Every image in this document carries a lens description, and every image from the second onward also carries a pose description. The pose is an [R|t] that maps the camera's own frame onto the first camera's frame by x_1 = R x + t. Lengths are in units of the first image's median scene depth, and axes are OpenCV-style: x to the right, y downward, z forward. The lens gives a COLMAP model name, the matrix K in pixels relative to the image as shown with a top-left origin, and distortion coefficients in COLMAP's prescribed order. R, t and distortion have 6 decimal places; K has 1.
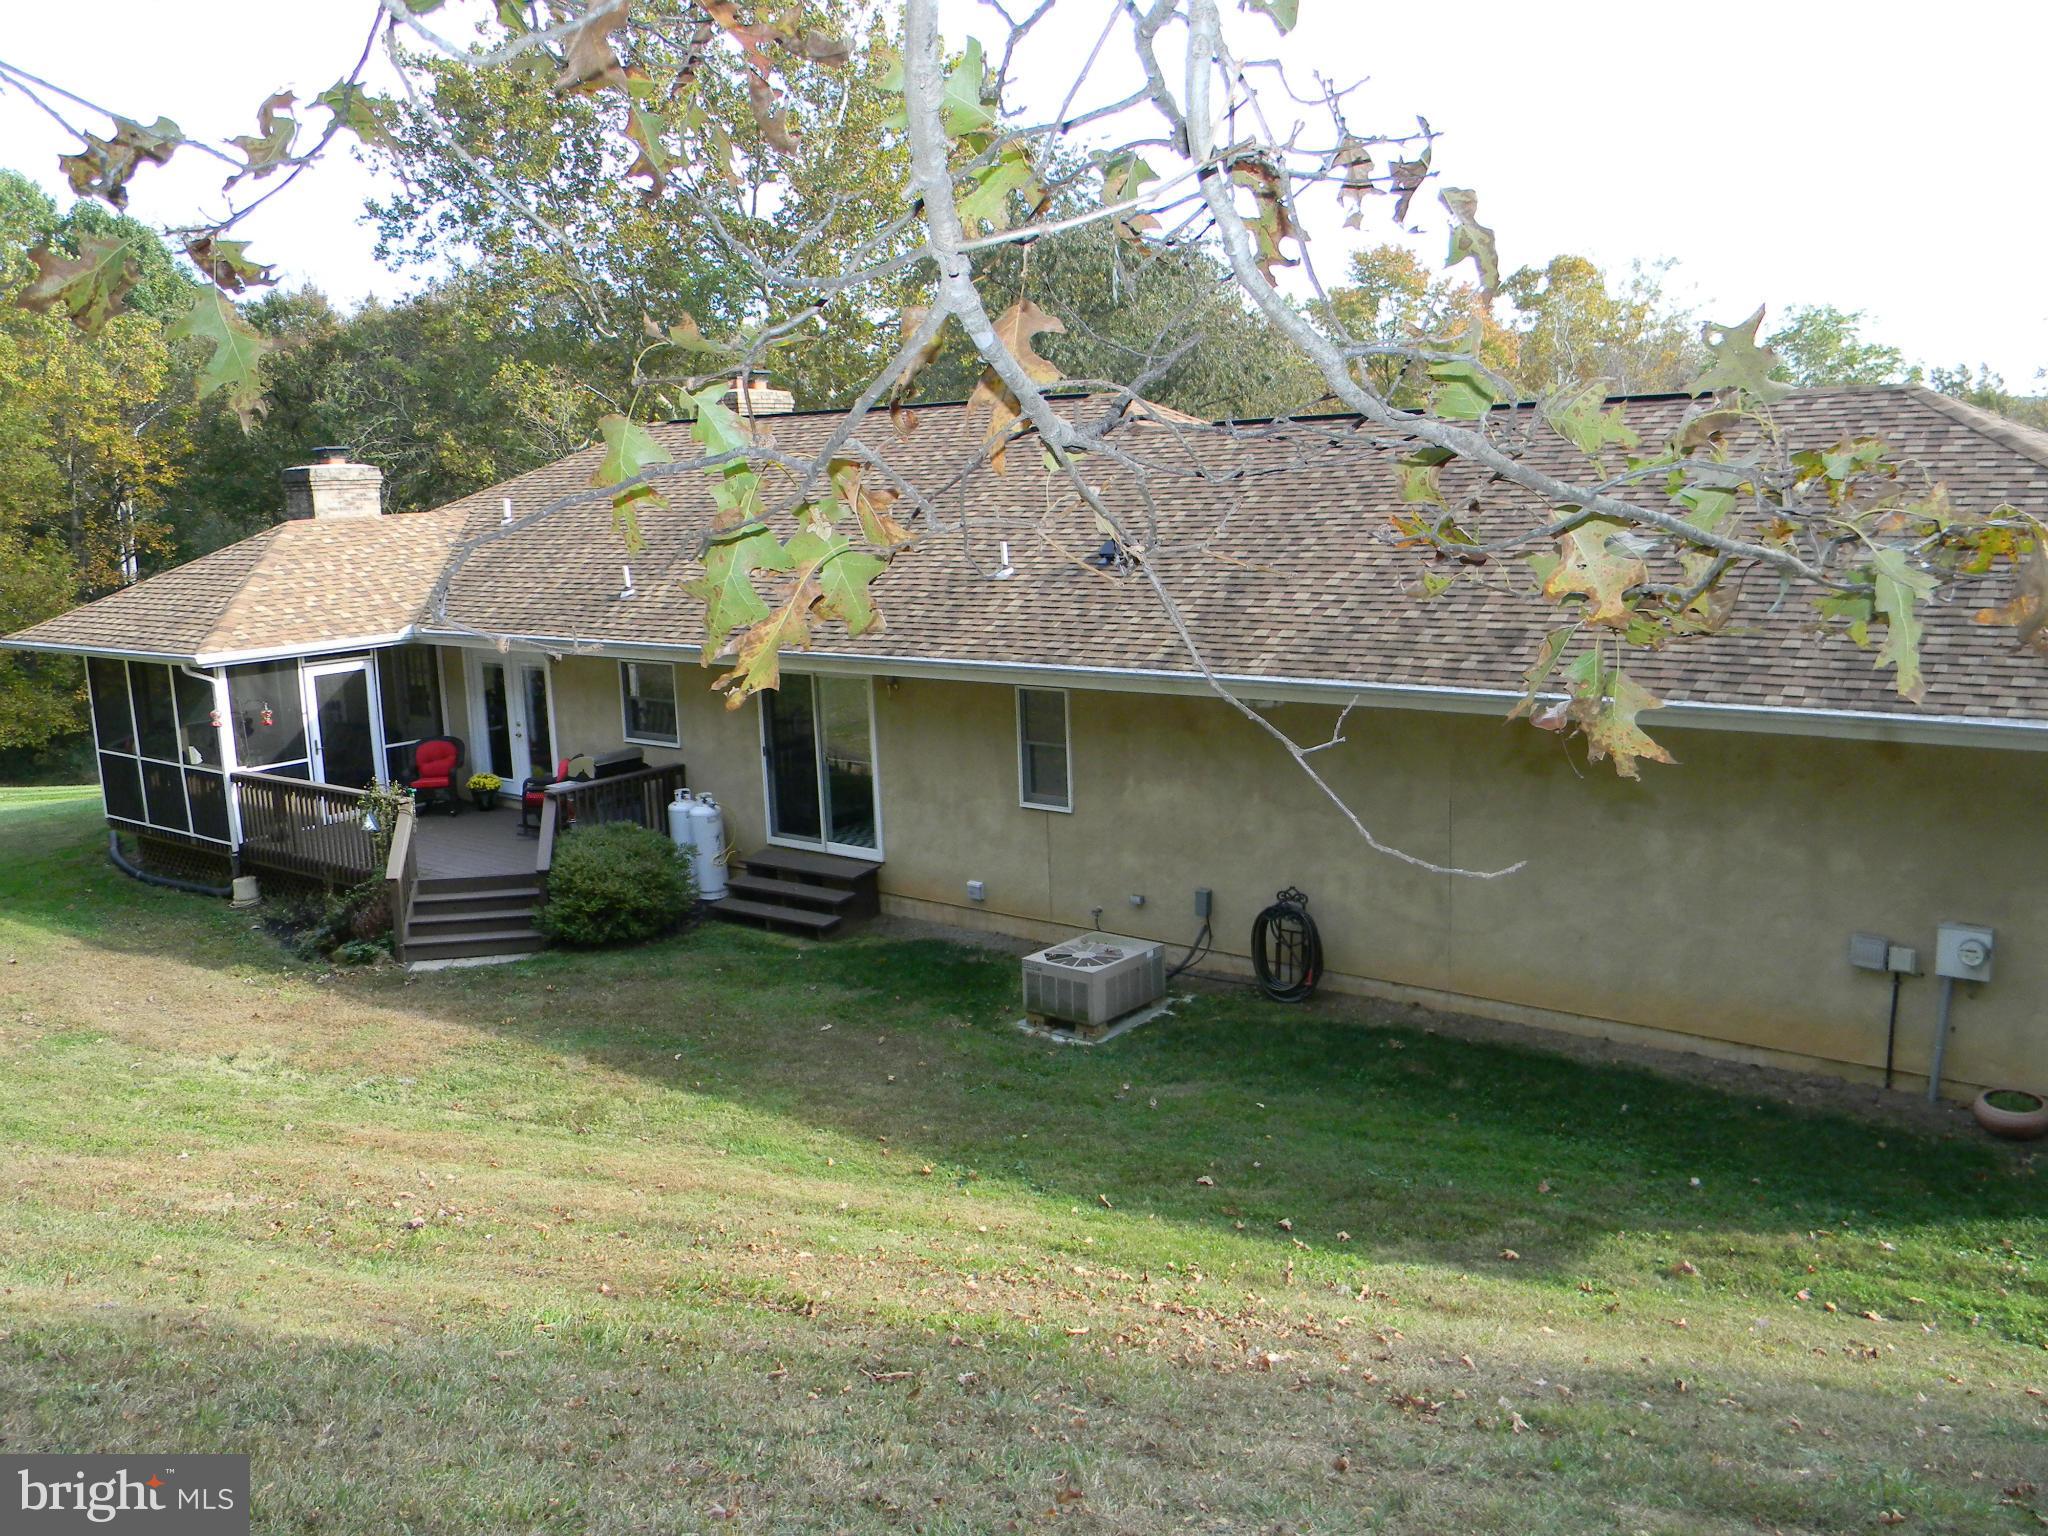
lens RADIAL K [[1640.7, 0, 1018.6], [0, 1640.7, 745.5], [0, 0, 1]] dist [0.008989, -0.020368]
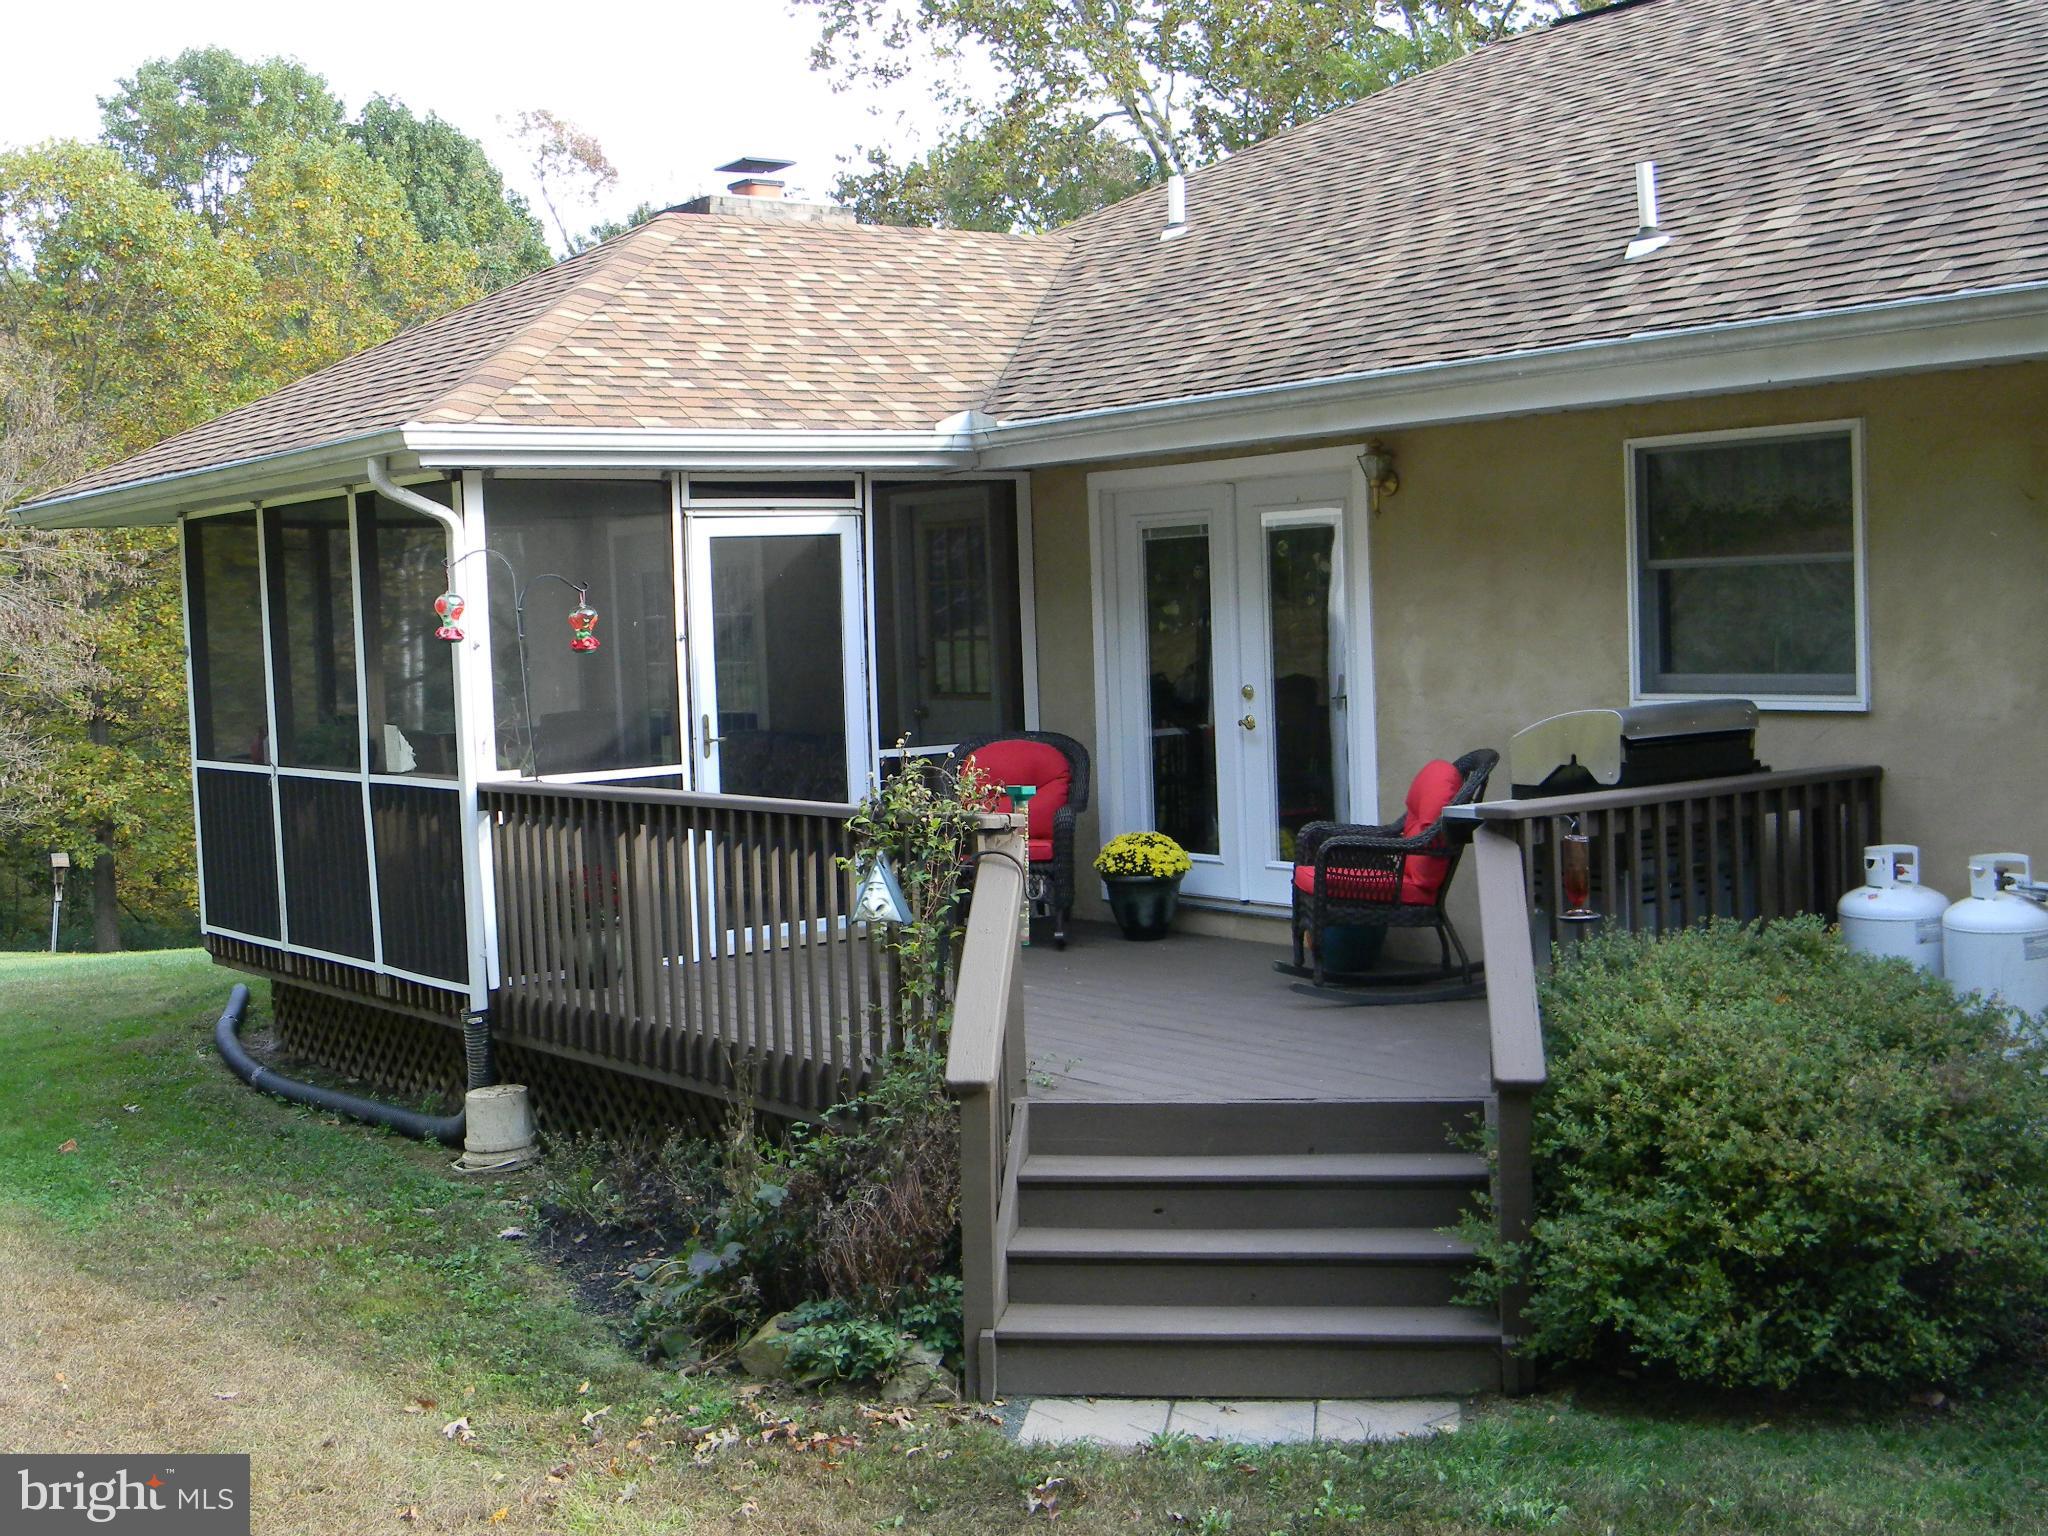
lens RADIAL K [[2566.5, 0, 1018.4], [0, 2566.5, 727.9], [0, 0, 1]] dist [0.011283, 0.027777]
pose [[0.964154, 0.013466, -0.265001, -0.249266], [-0.041613, 0.994027, -0.100888, 0.062071], [0.262060, 0.108299, 0.958956, 0.560945]]
